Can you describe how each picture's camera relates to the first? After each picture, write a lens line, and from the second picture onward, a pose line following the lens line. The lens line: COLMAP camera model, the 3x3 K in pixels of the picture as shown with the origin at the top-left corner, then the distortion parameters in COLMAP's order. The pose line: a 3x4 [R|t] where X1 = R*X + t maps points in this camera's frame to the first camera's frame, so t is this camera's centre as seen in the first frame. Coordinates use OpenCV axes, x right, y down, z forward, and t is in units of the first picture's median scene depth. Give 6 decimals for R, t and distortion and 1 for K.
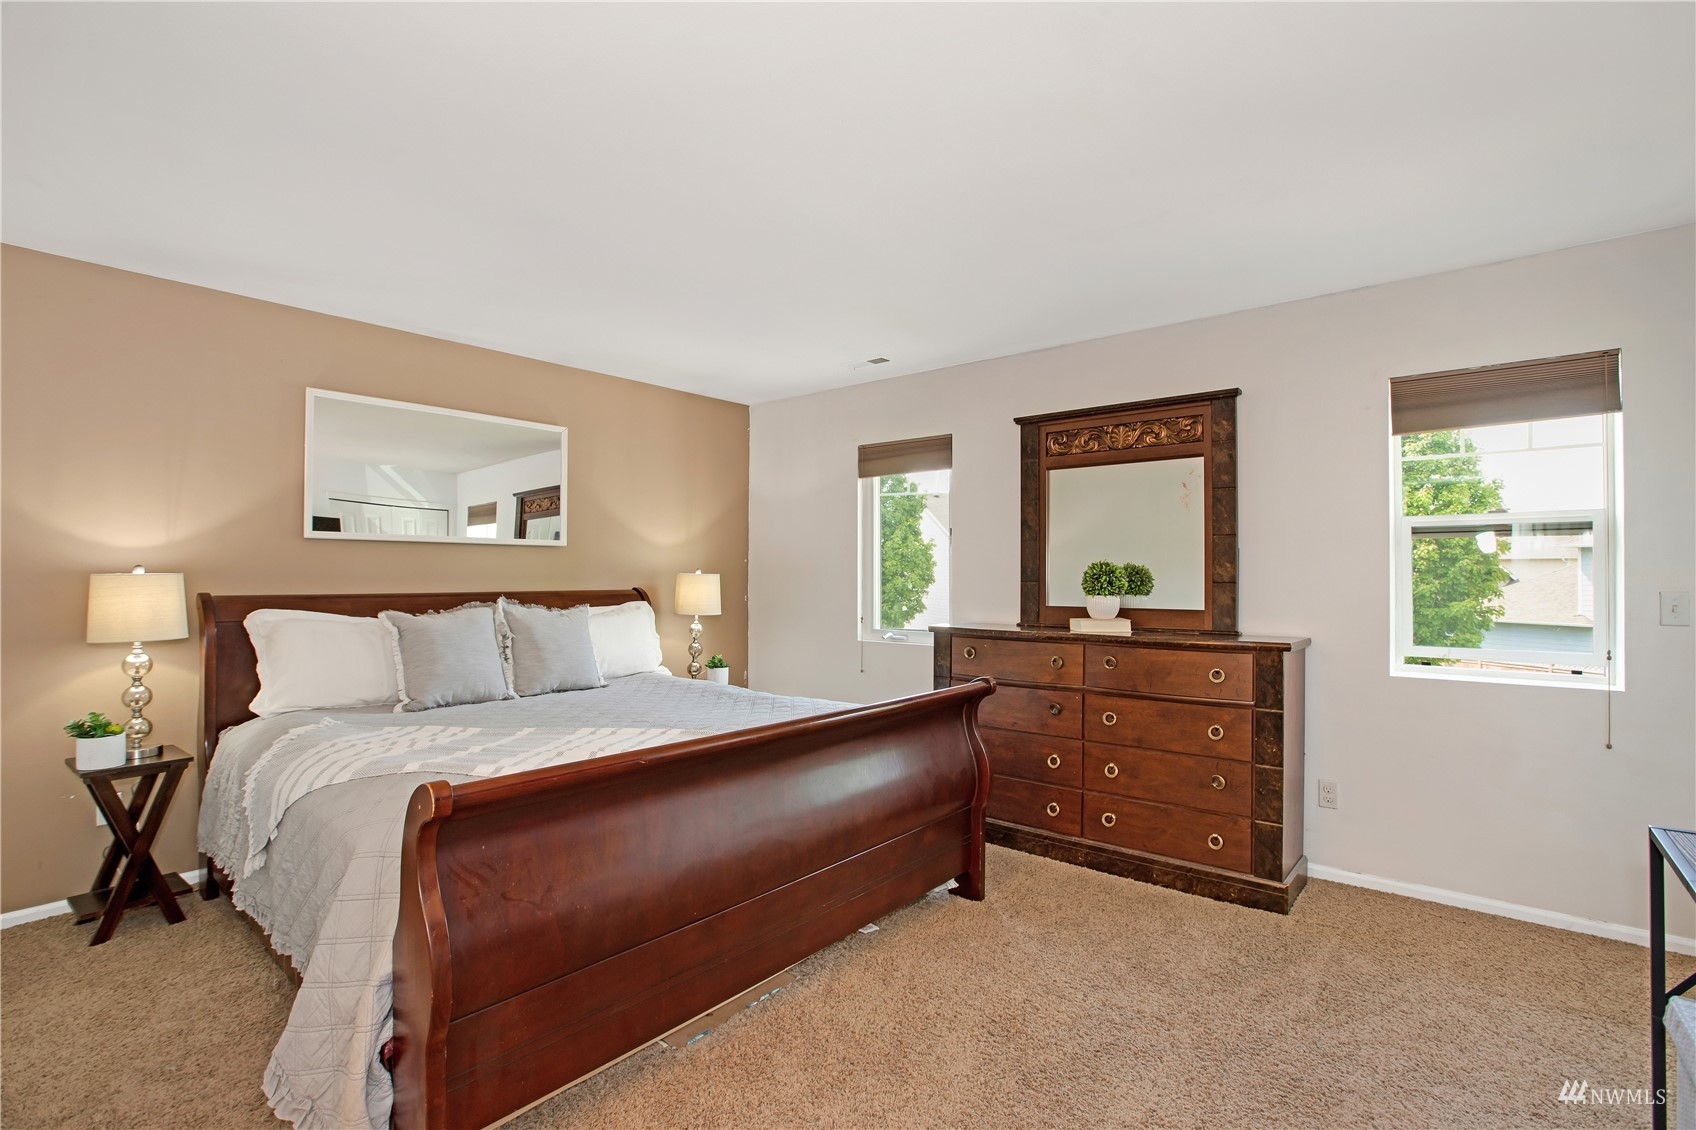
lens RADIAL K [[776.1, 0, 846.2], [0, 776.1, 568.7], [0, 0, 1]] dist [-0.046169, 0.014560]
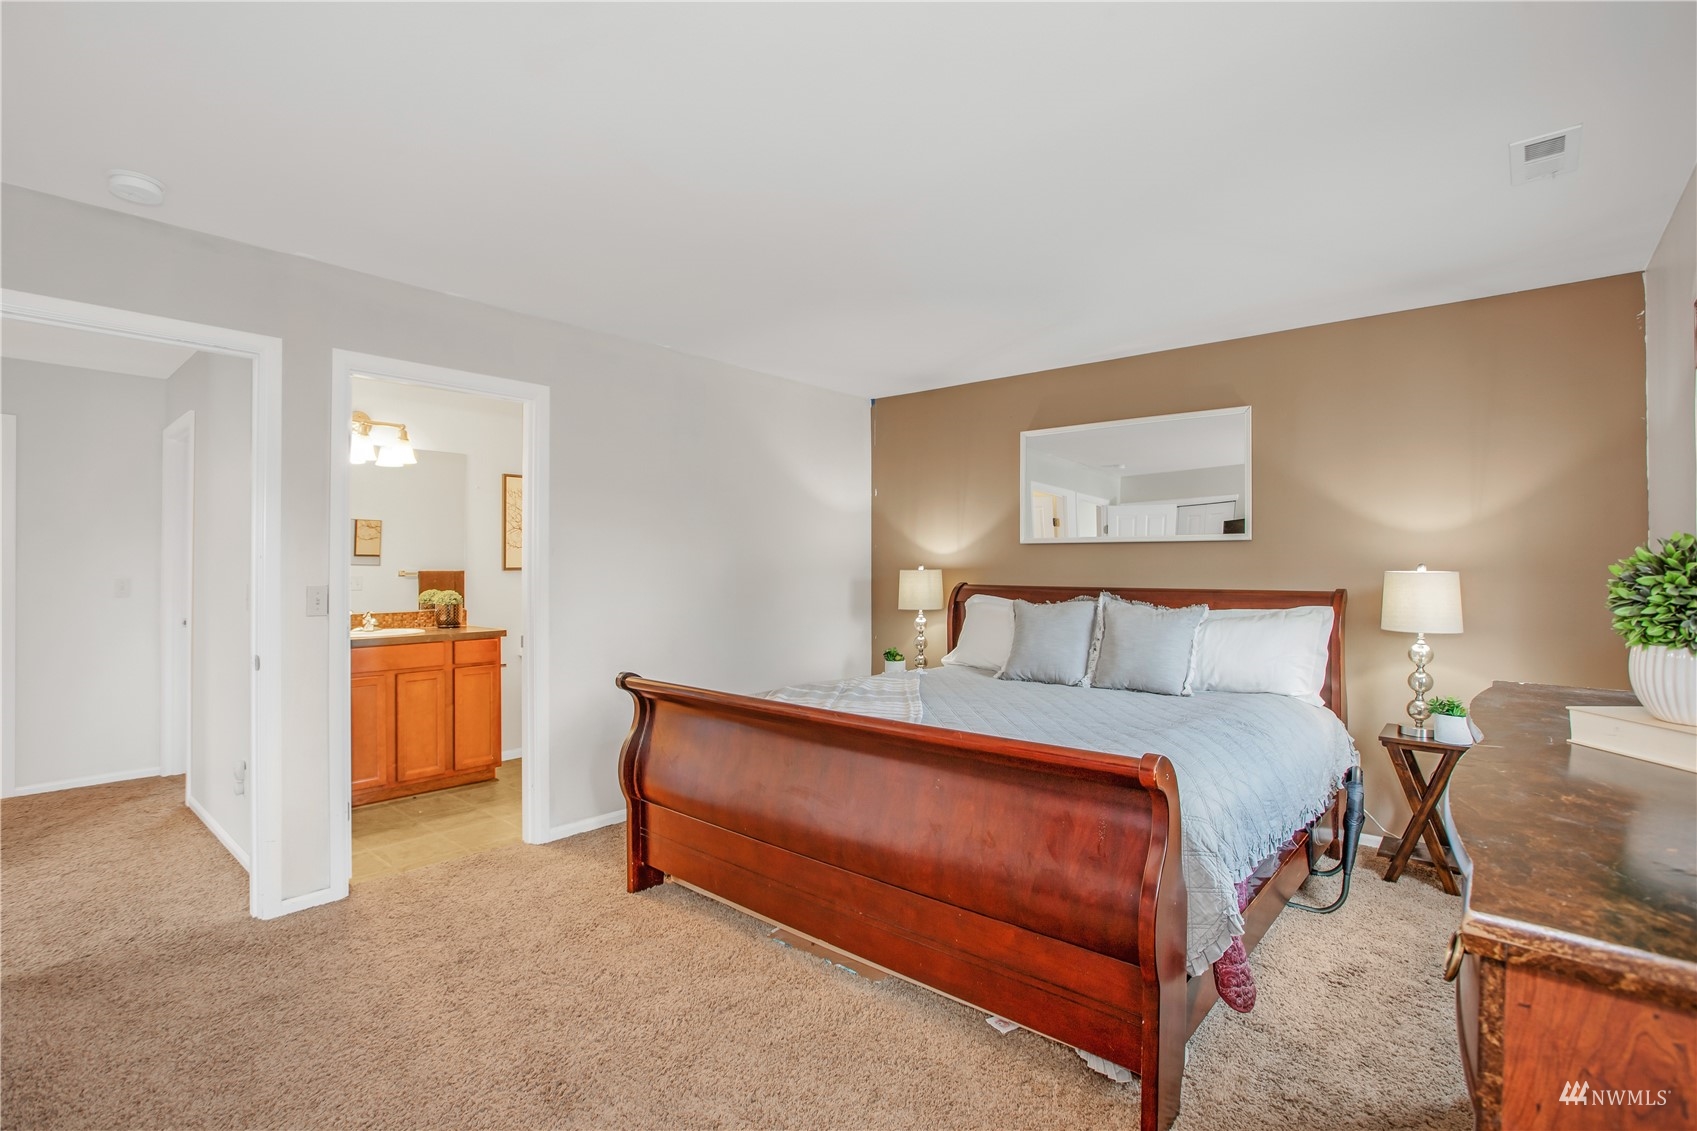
lens RADIAL K [[776.6, 0, 846.7], [0, 776.6, 569.2], [0, 0, 1]] dist [-0.046169, 0.014560]
pose [[-0.000842, 0.000248, -1.000000, 0.598324], [0.003313, 0.999994, 0.000245, 0.003523], [0.999994, -0.003313, -0.000843, 0.625545]]
